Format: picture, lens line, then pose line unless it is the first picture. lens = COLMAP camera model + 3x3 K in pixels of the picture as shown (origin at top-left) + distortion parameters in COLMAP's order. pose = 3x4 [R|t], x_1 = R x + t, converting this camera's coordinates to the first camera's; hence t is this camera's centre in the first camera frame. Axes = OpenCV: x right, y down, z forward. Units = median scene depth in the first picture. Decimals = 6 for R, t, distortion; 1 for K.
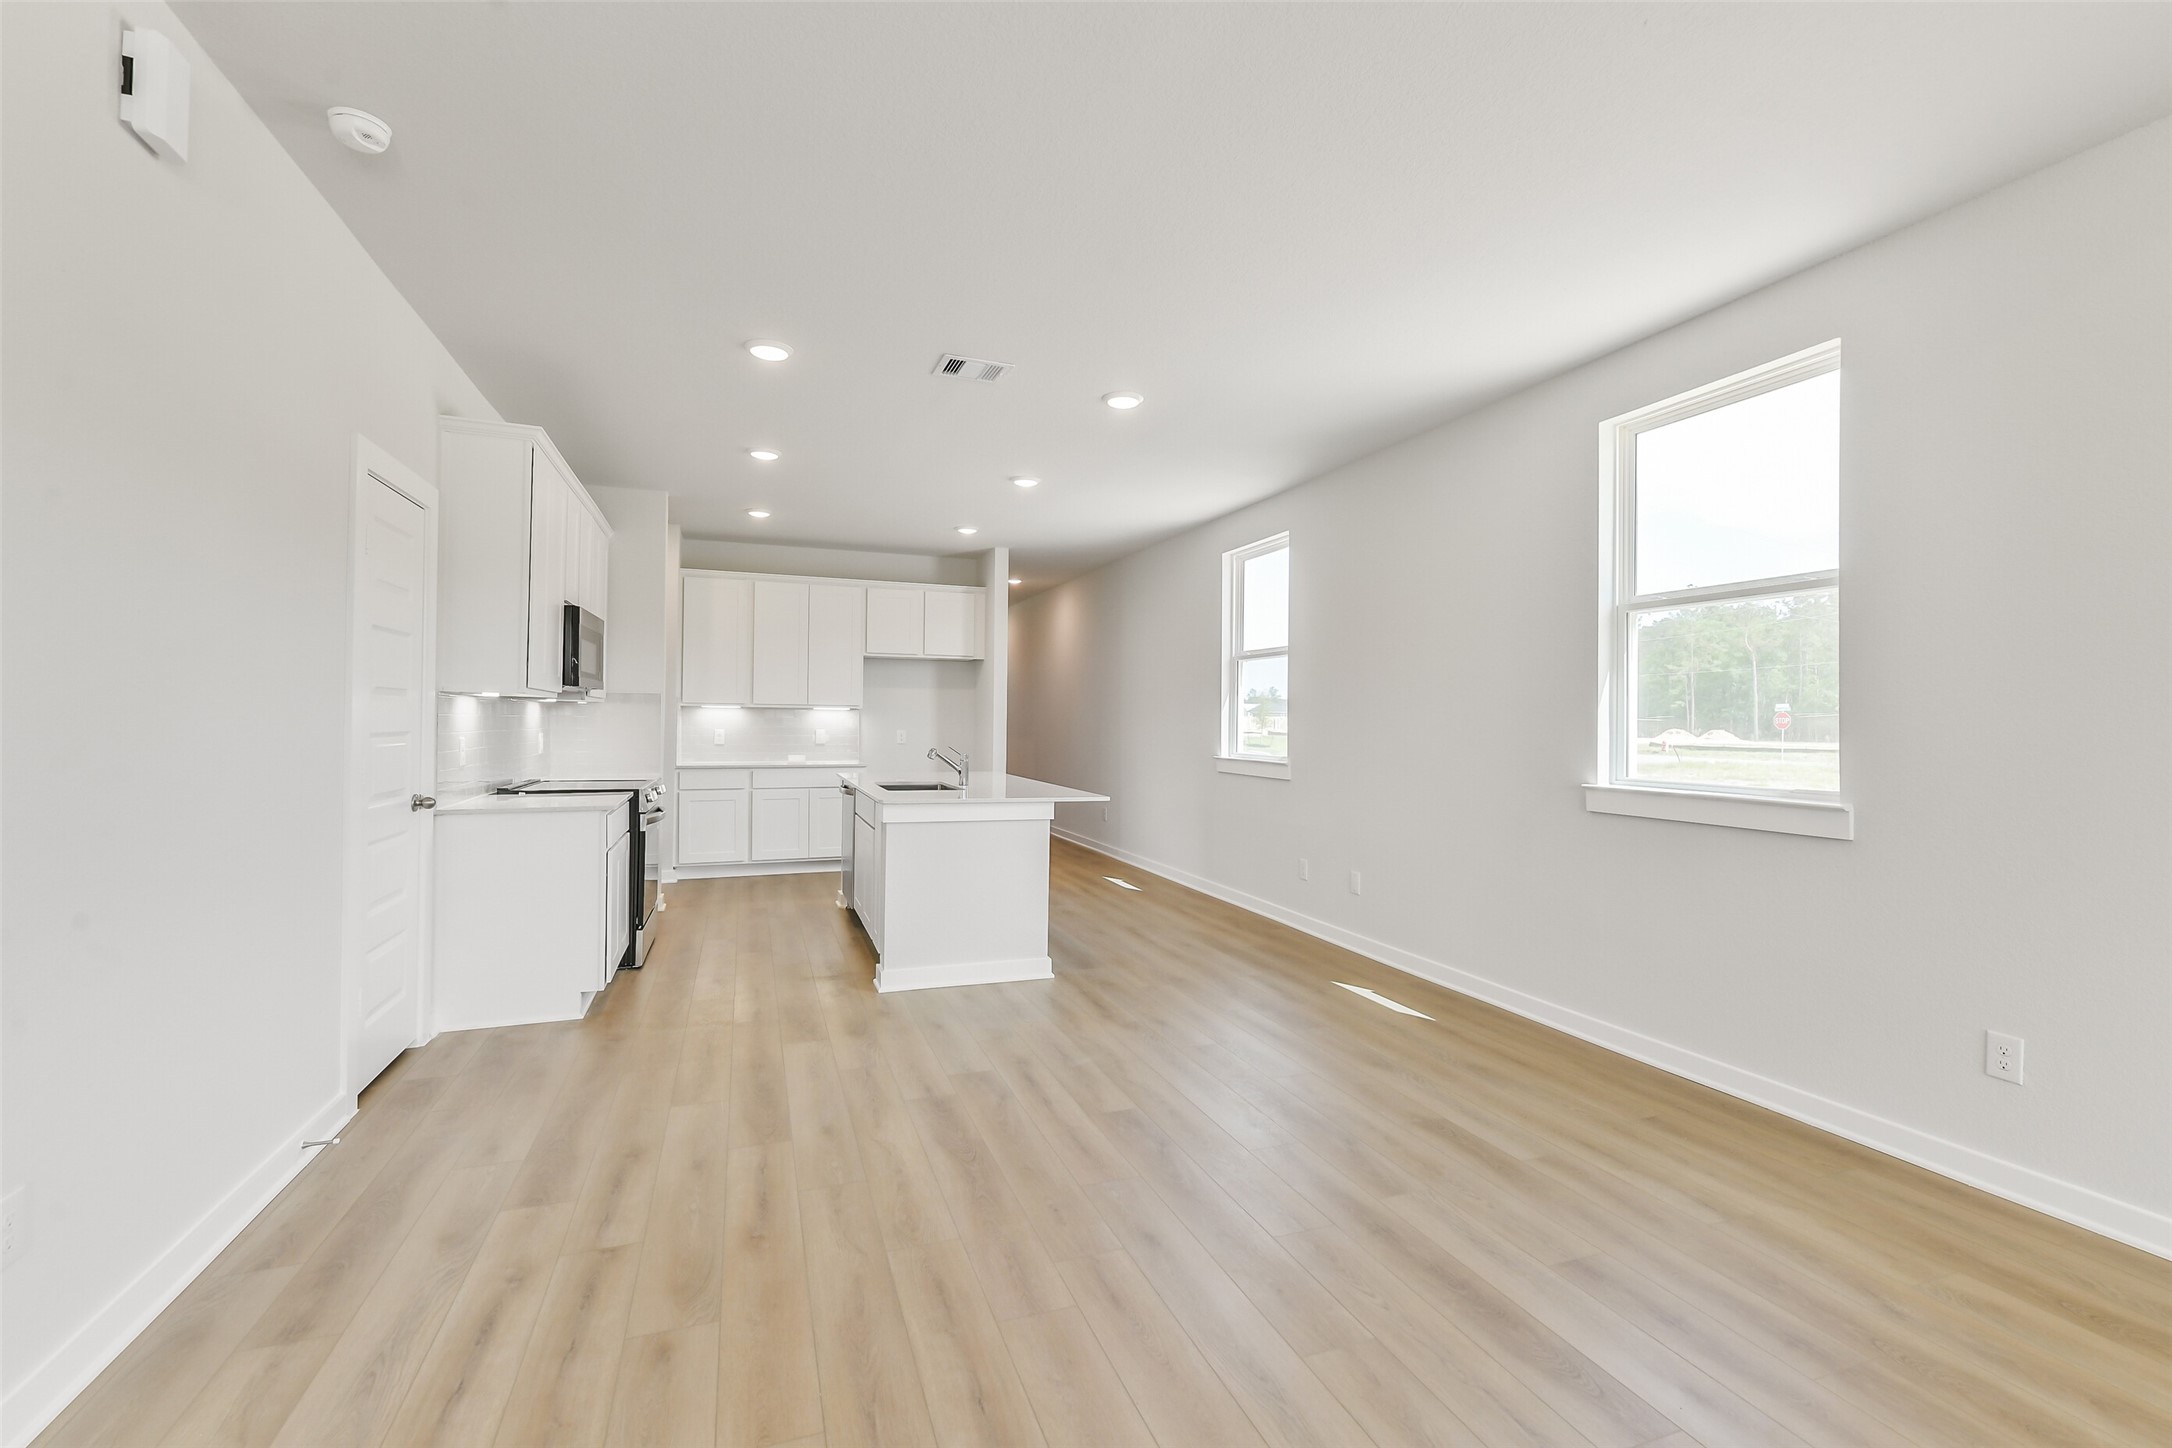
lens RADIAL K [[933.8, 0, 1085.4], [0, 933.8, 717.4], [0, 0, 1]] dist [0.003258, -0.002655]
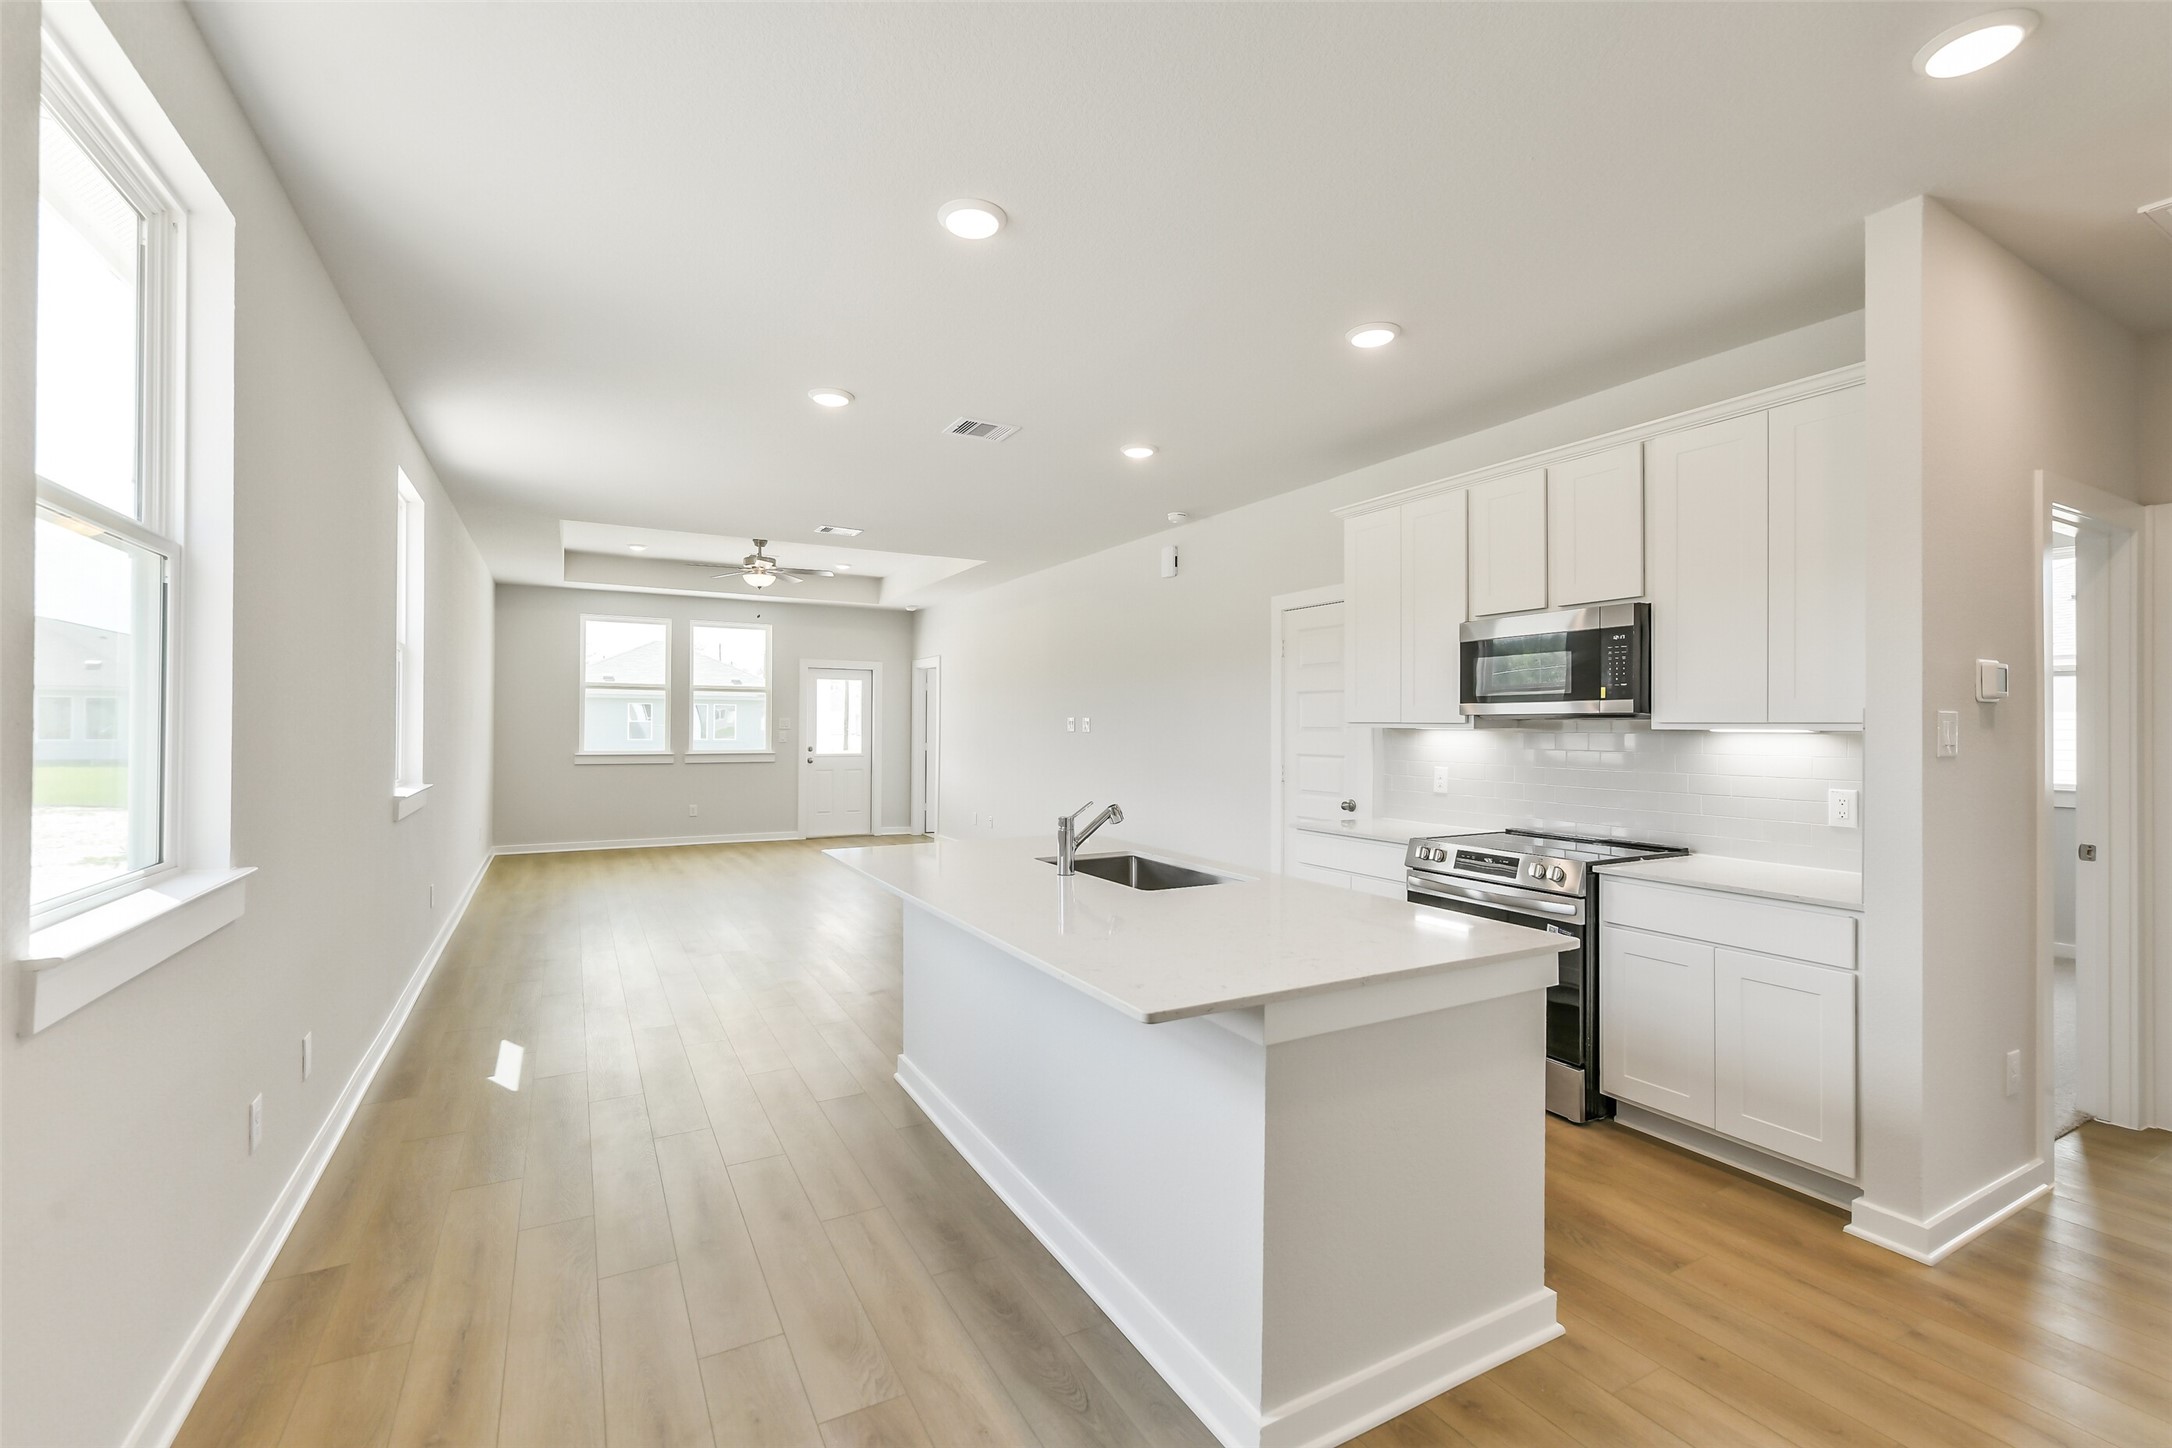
lens RADIAL K [[933.8, 0, 1089.9], [0, 933.8, 724.7], [0, 0, 1]] dist [0.003258, -0.002655]
pose [[-0.987159, -0.016710, -0.158865, -0.041998], [-0.015827, 0.999851, -0.006817, -0.008085], [0.158956, -0.004215, -0.987277, 1.142256]]
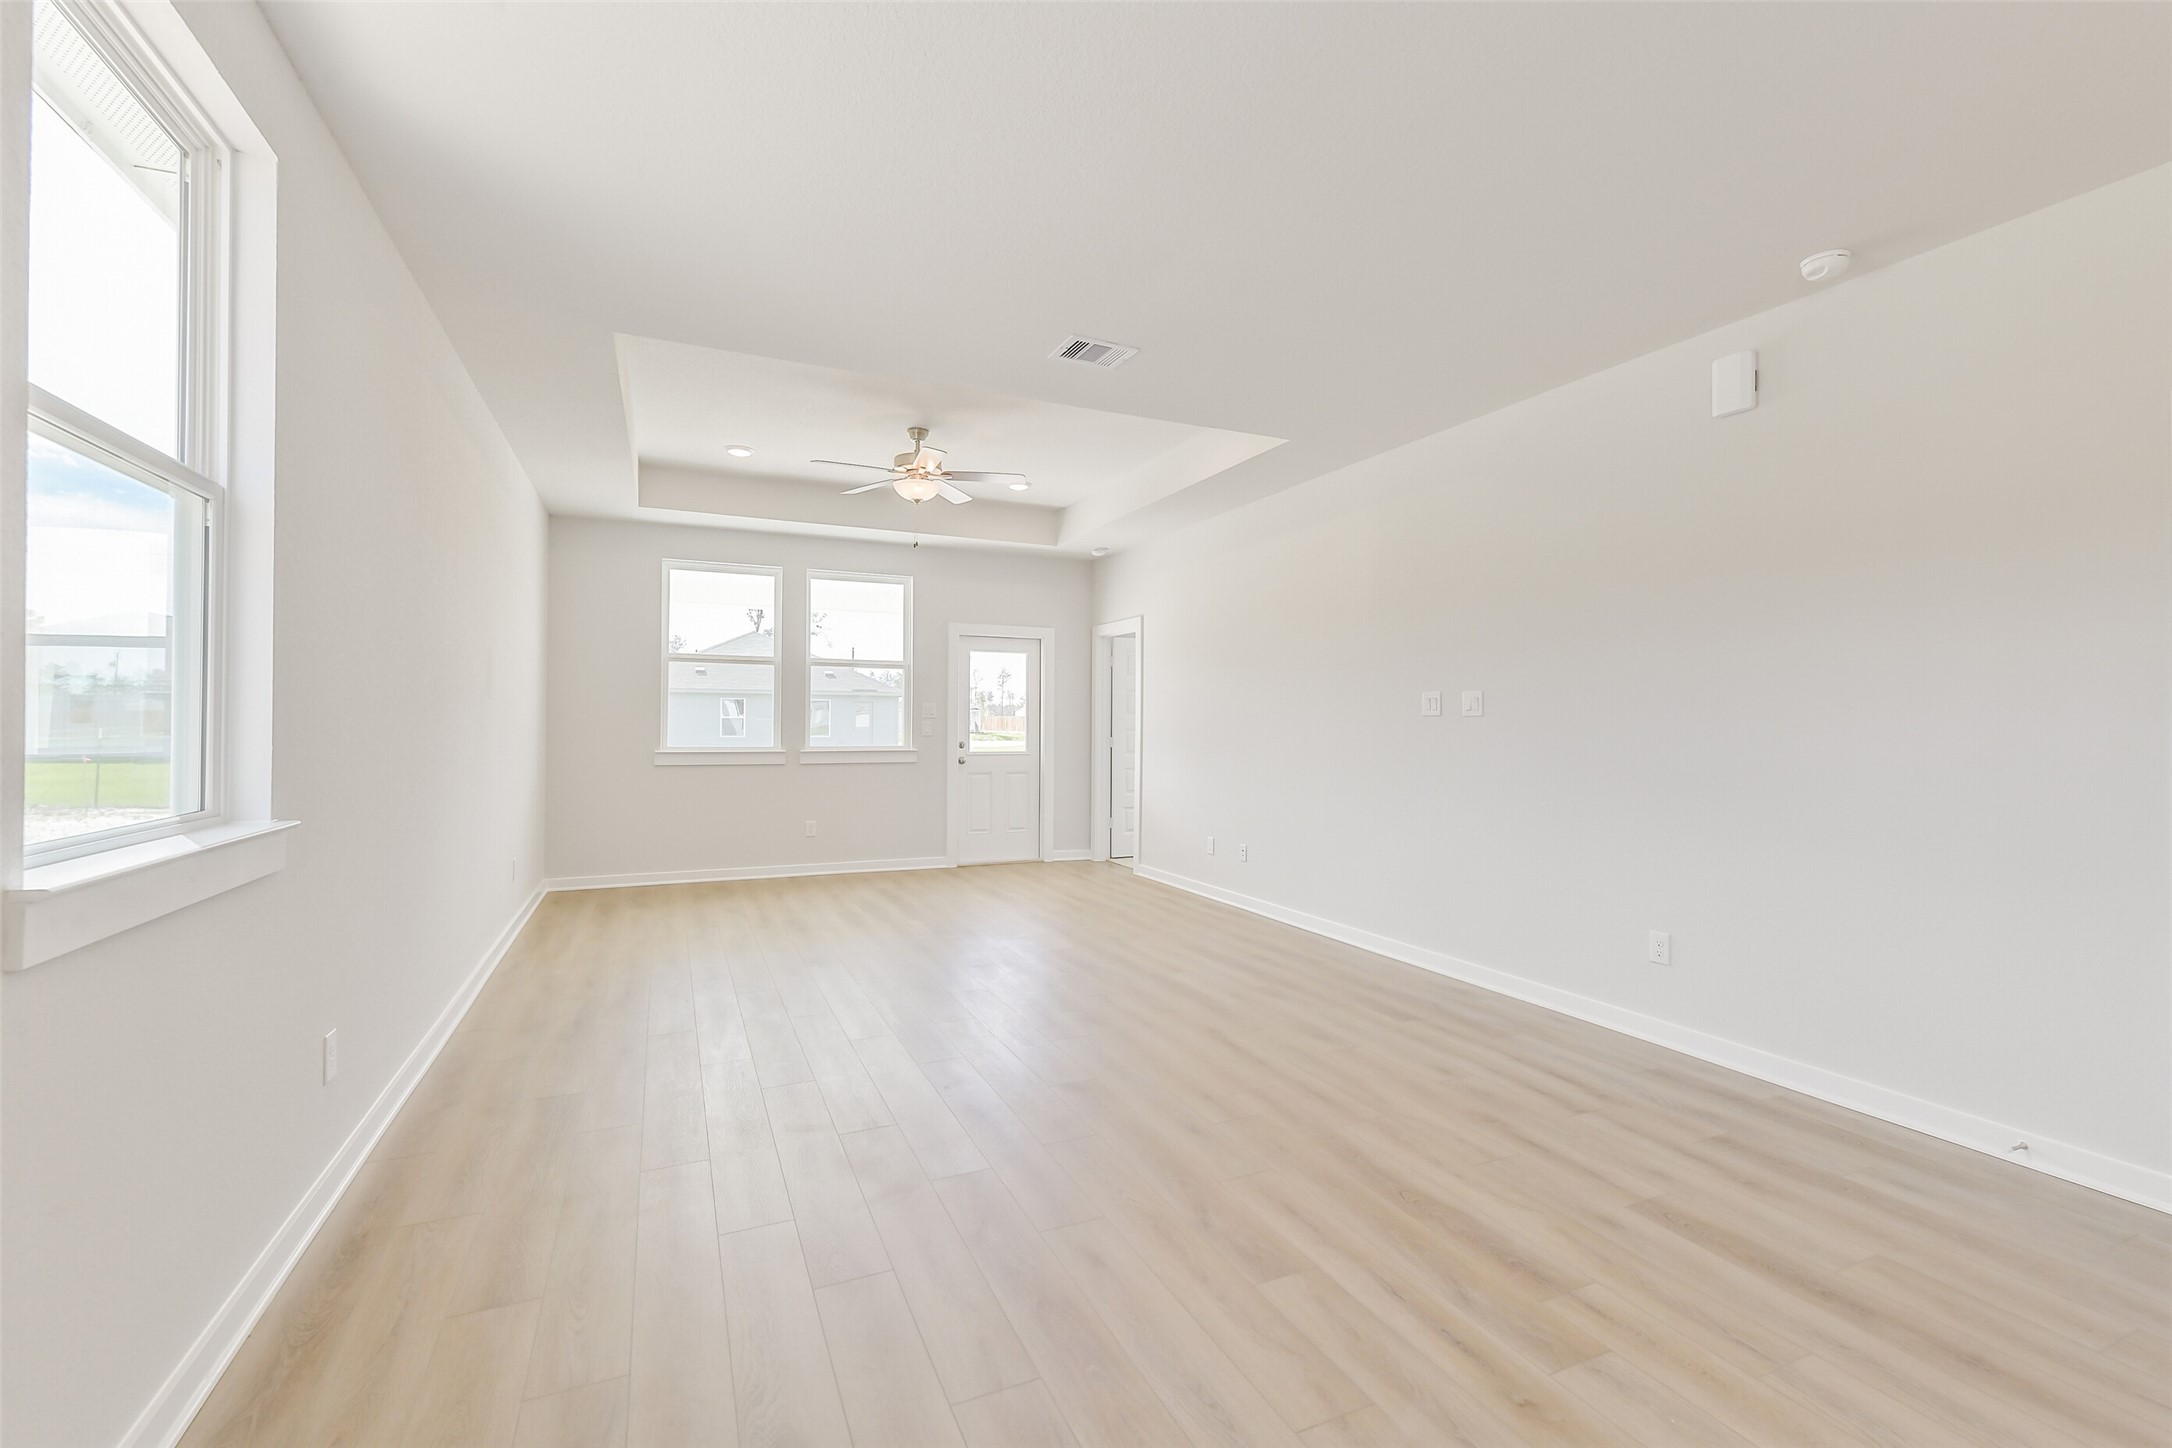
lens RADIAL K [[933.8, 0, 1089.5], [0, 933.8, 720.7], [0, 0, 1]] dist [0.003258, -0.002655]
pose [[-0.996864, -0.016036, -0.077493, 0.099195], [-0.015501, 0.999852, -0.007494, 0.005115], [0.077602, -0.006270, -0.996965, 0.702966]]
